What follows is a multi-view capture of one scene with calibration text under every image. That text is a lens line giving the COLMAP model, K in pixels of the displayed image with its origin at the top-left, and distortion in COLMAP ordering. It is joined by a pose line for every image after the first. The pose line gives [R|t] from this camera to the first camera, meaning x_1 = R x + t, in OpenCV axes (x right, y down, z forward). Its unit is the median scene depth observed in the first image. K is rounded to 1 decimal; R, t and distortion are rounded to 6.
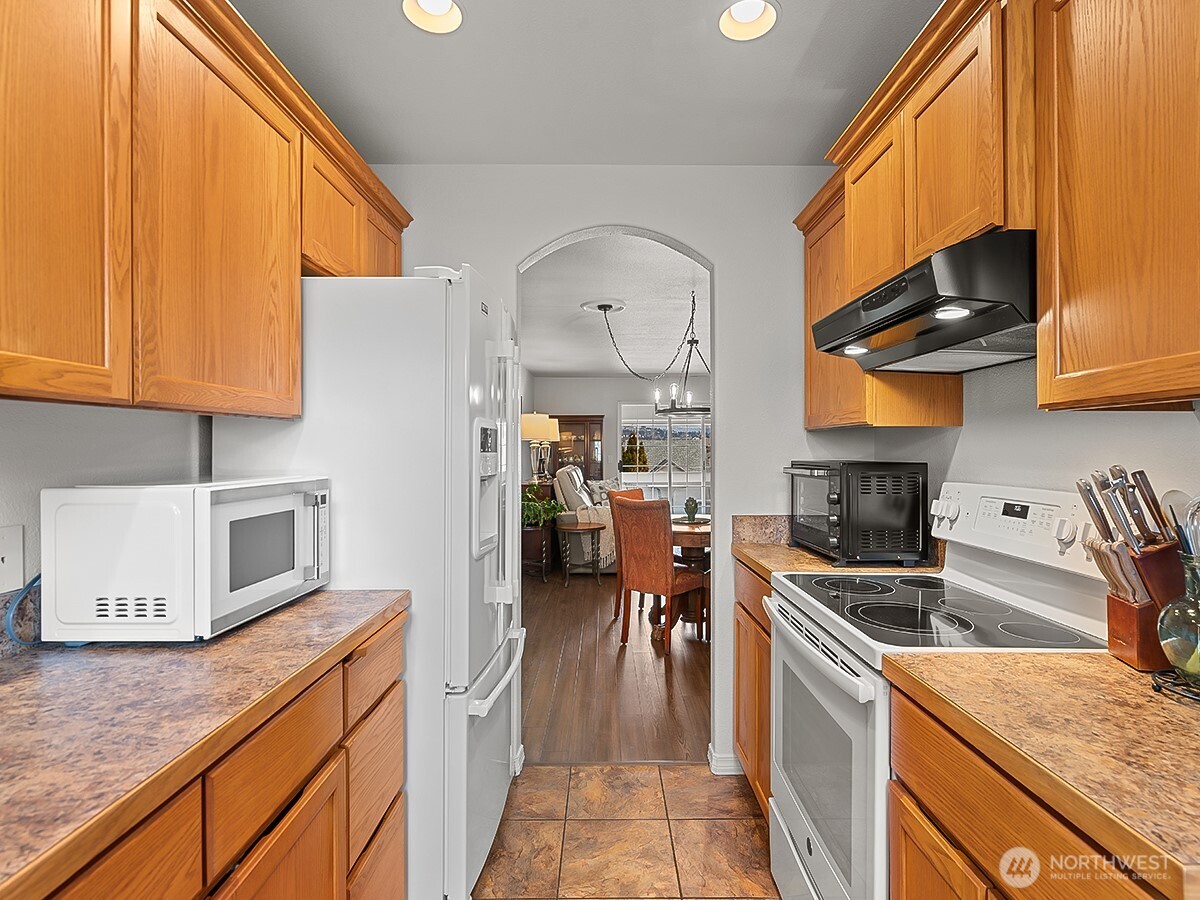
lens RADIAL K [[582.8, 0, 609.2], [0, 582.8, 449.3], [0, 0, 1]] dist [-0.001677, -0.001087]
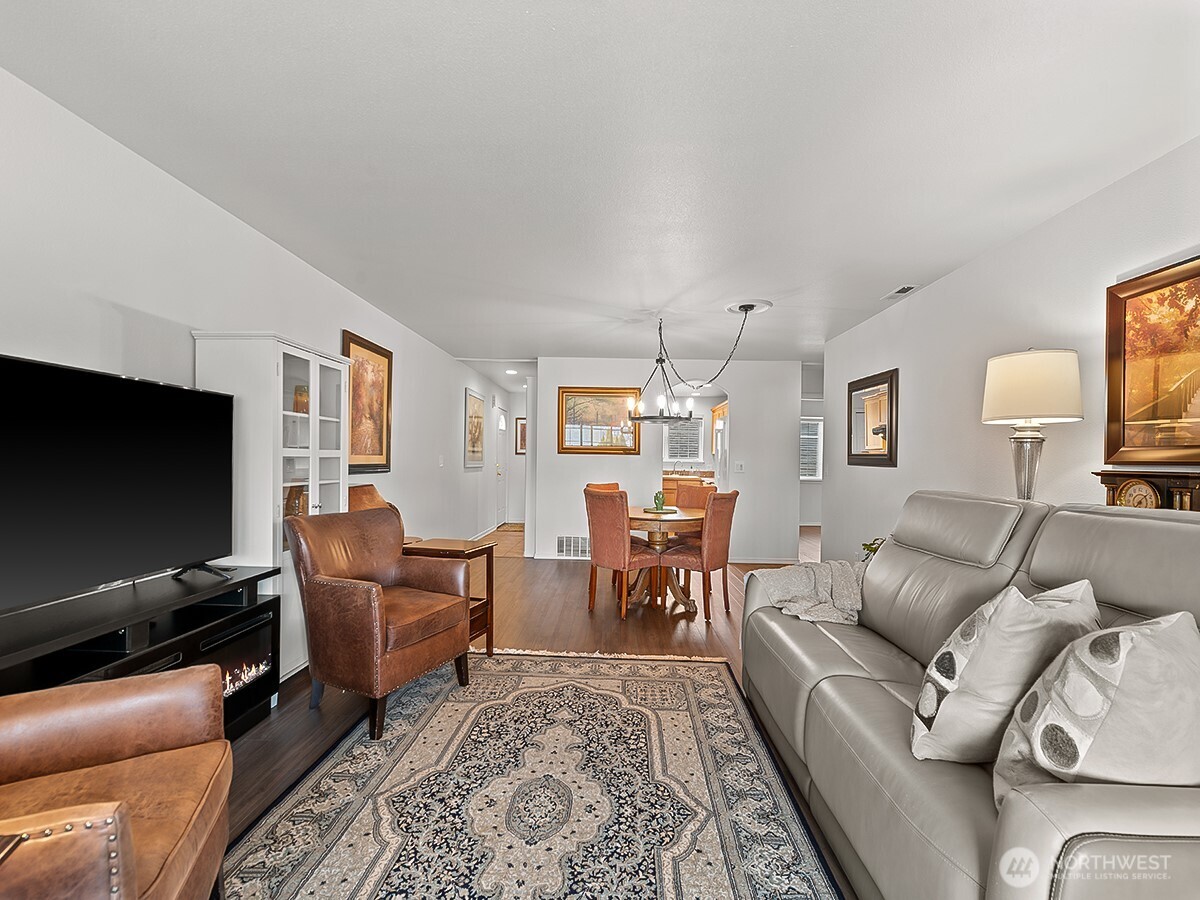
lens RADIAL K [[522.1, 0, 609.5], [0, 522.1, 461.5], [0, 0, 1]] dist [-0.000681, -0.000650]
pose [[-0.999684, -0.016741, 0.018769, 0.673444], [-0.016705, 0.999858, 0.002074, 0.067625], [-0.018801, 0.001760, -0.999822, 6.168768]]
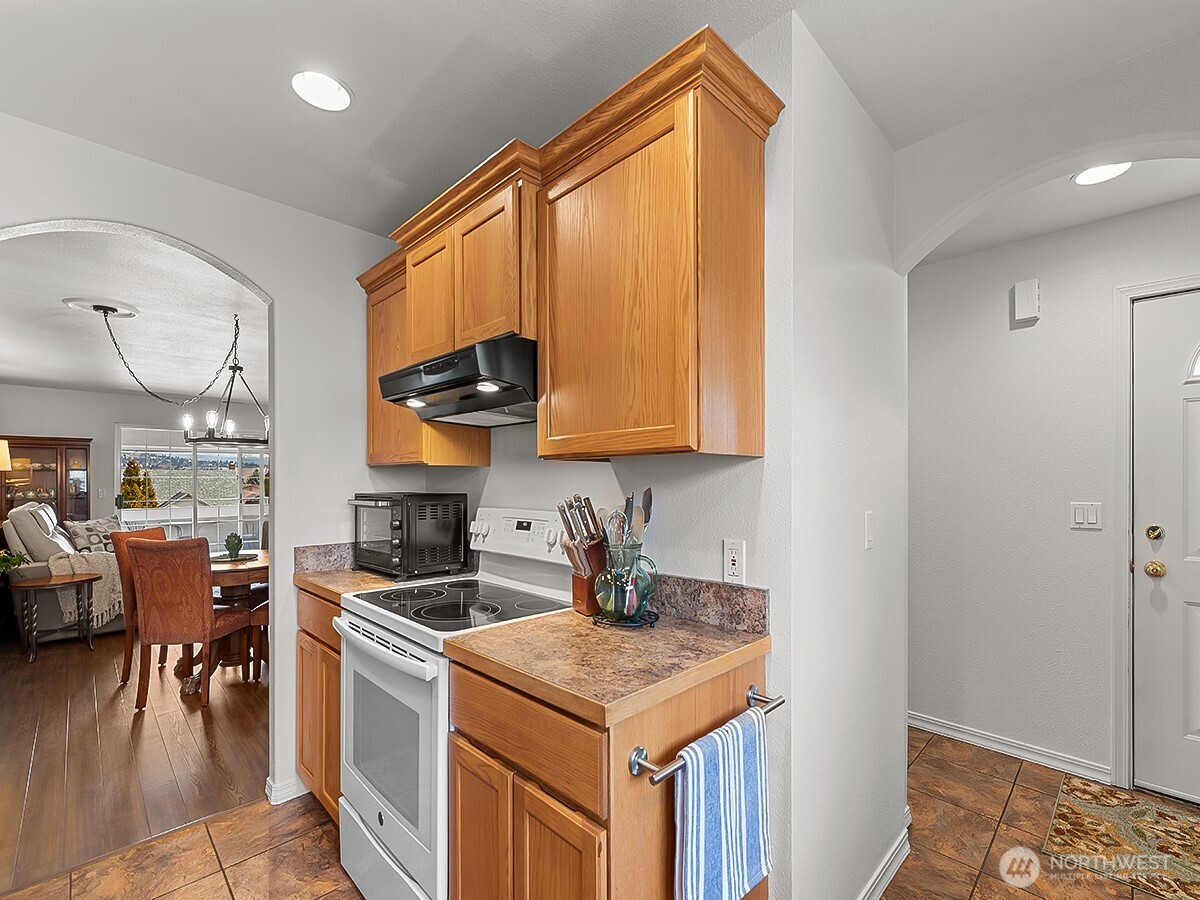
lens RADIAL K [[521.2, 0, 611.3], [0, 521.2, 482.8], [0, 0, 1]] dist [-0.002210, -0.000392]
pose [[0.705376, -0.001663, 0.708831, -0.075420], [-0.001067, 0.999994, 0.003408, -0.006911], [-0.708833, -0.003160, 0.705370, -0.079126]]
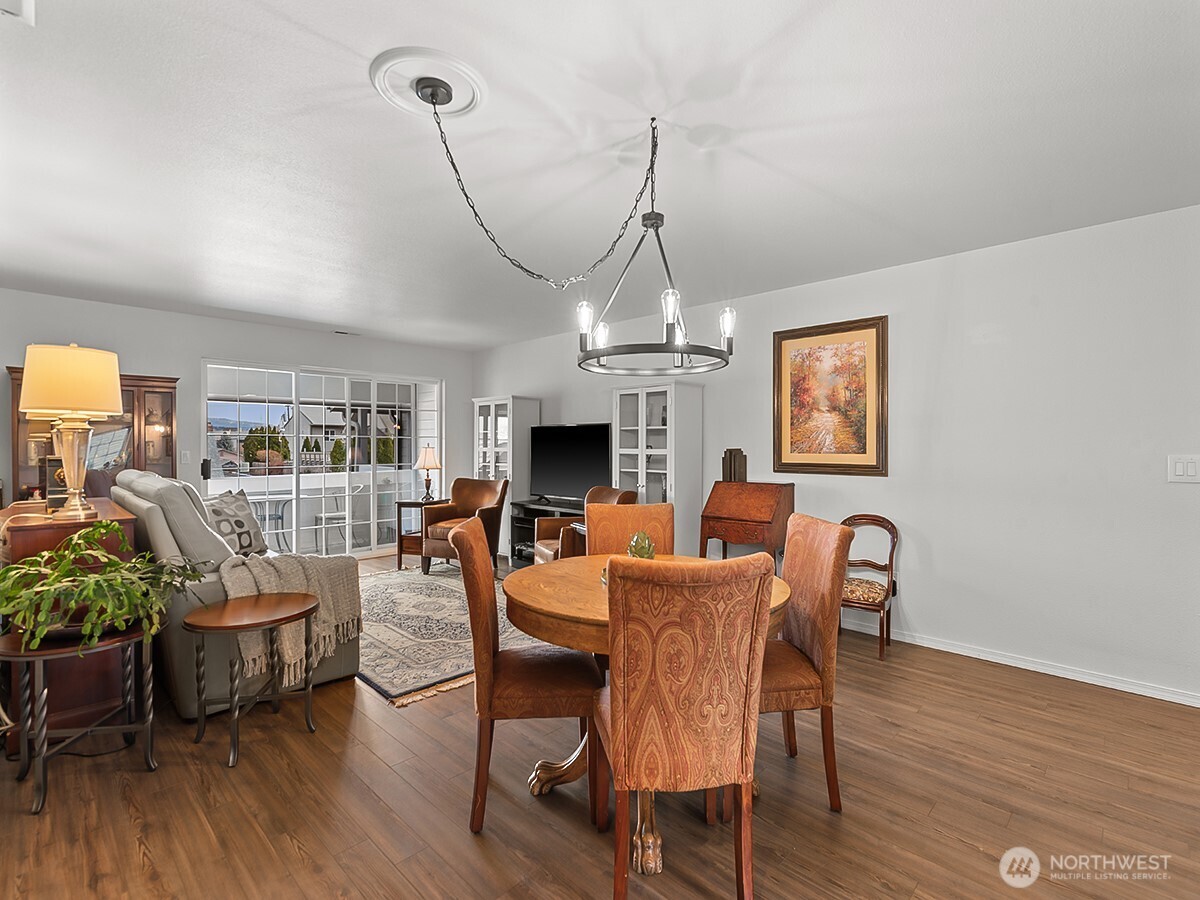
lens RADIAL K [[568.1, 0, 607.5], [0, 568.1, 444.4], [0, 0, 1]] dist [0.000542, -0.000352]
pose [[0.700848, 0.004214, 0.713298, -0.683689], [-0.003908, 0.999990, -0.002068, 0.026490], [-0.713300, -0.001338, 0.700858, 2.038418]]
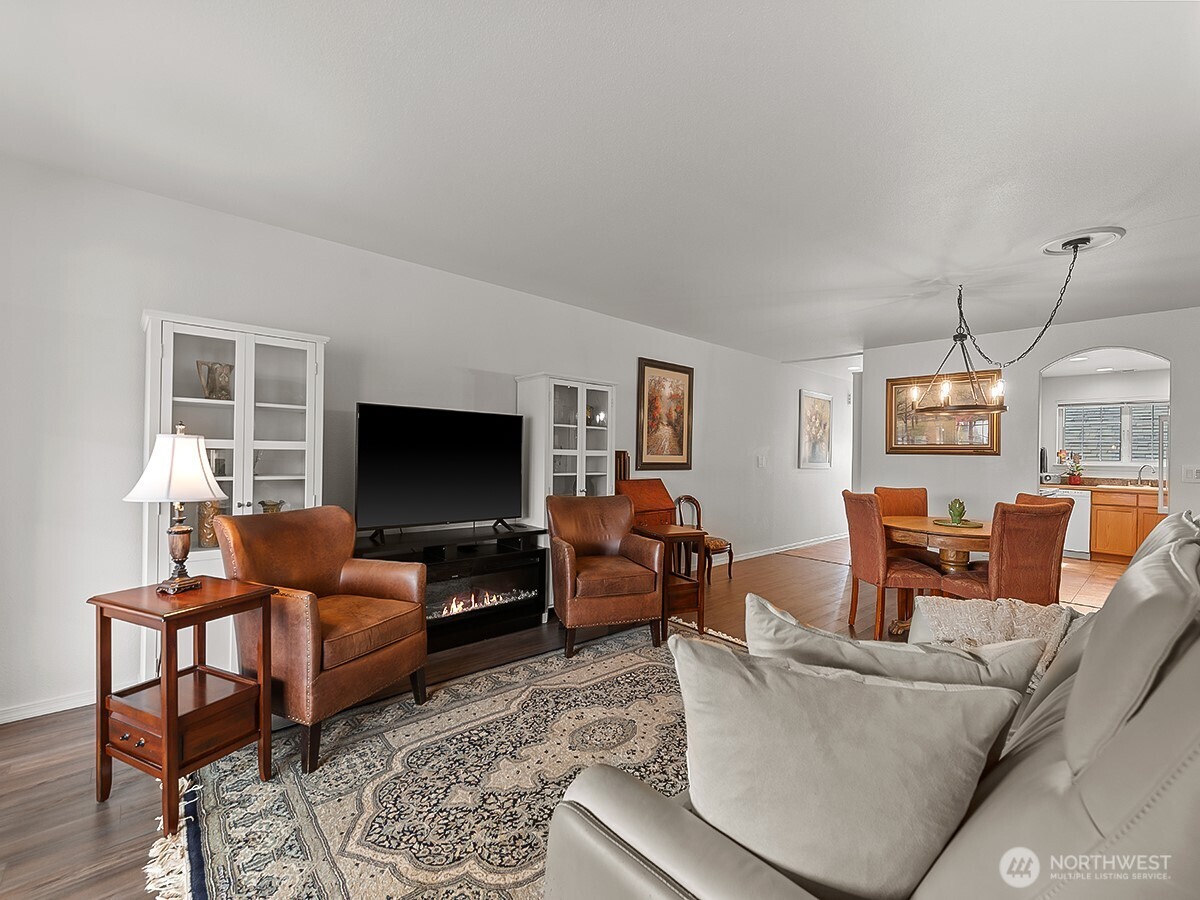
lens RADIAL K [[519.6, 0, 605.6], [0, 519.6, 453.0], [0, 0, 1]] dist [0.000249, -0.000207]
pose [[-0.669830, -0.010786, 0.742436, -0.305375], [-0.020427, 0.999784, -0.003905, 0.068131], [-0.742234, -0.017782, -0.669905, 5.968298]]
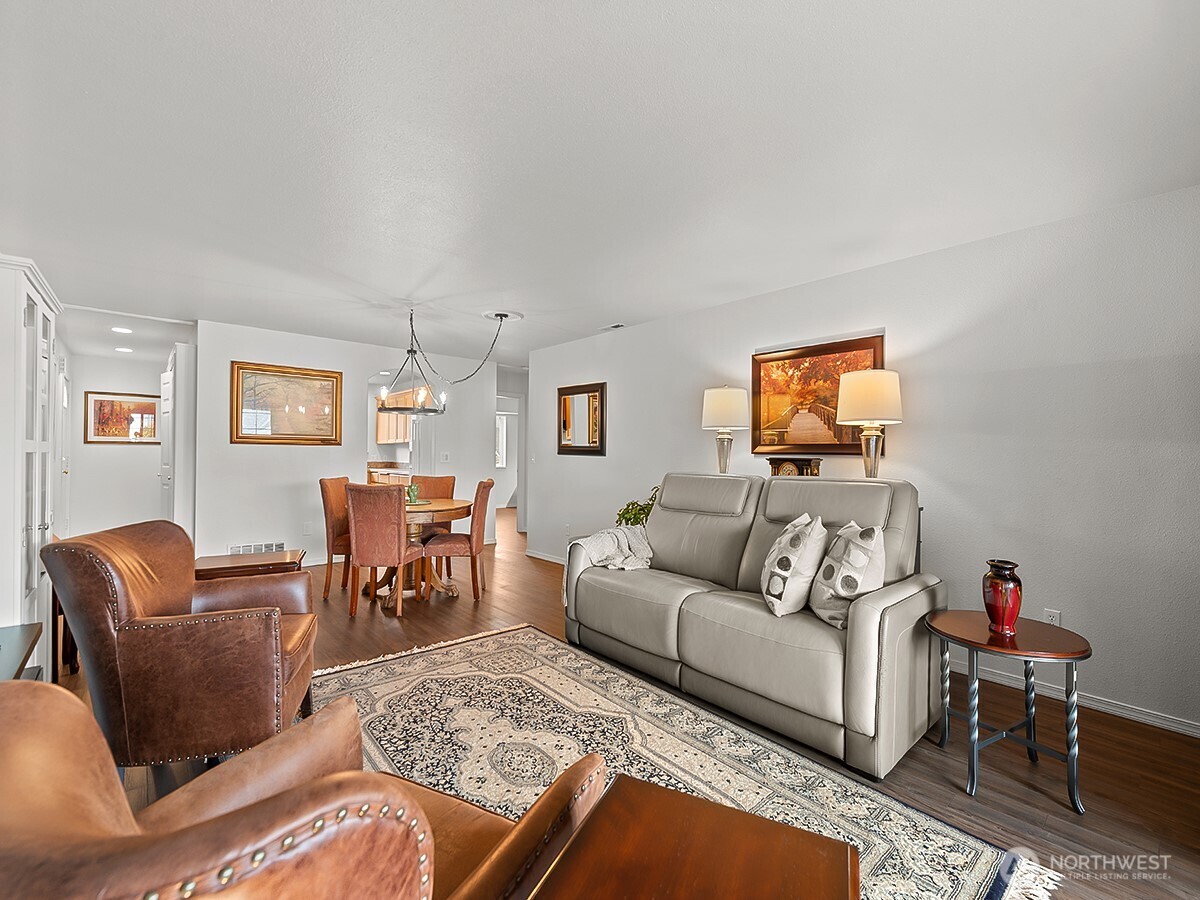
lens RADIAL K [[518.3, 0, 614.3], [0, 518.3, 448.2], [0, 0, 1]] dist [-0.001132, -0.000266]
pose [[-0.740078, -0.014201, -0.672372, 1.630103], [-0.009528, 0.999898, -0.010632, 0.060207], [0.672454, -0.001462, -0.740137, 6.127975]]
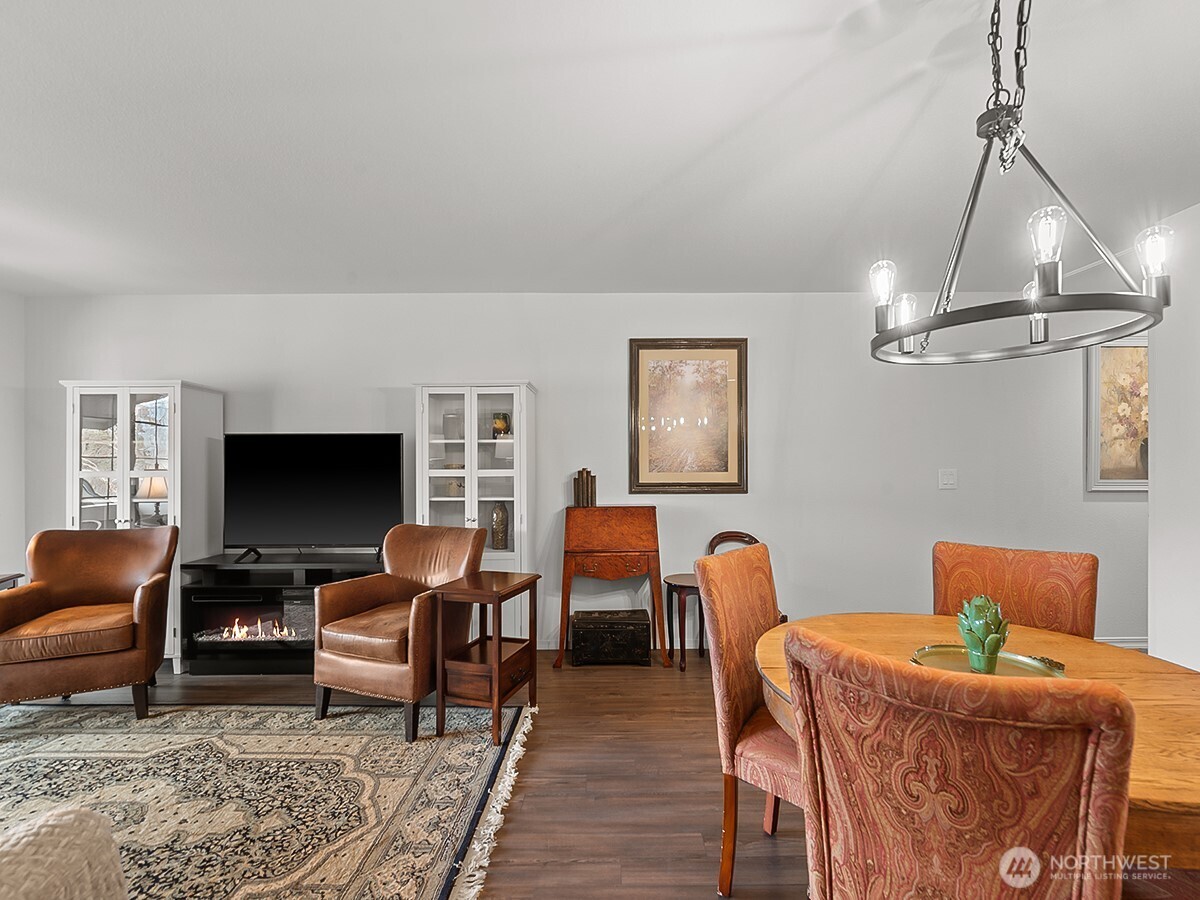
lens RADIAL K [[532.5, 0, 604.6], [0, 532.5, 463.8], [0, 0, 1]] dist [0.001515, -0.000382]
pose [[0.008580, 0.002789, 0.999959, -0.468164], [0.003002, 0.999992, -0.002815, 0.027349], [-0.999959, 0.003026, 0.008572, 3.621646]]
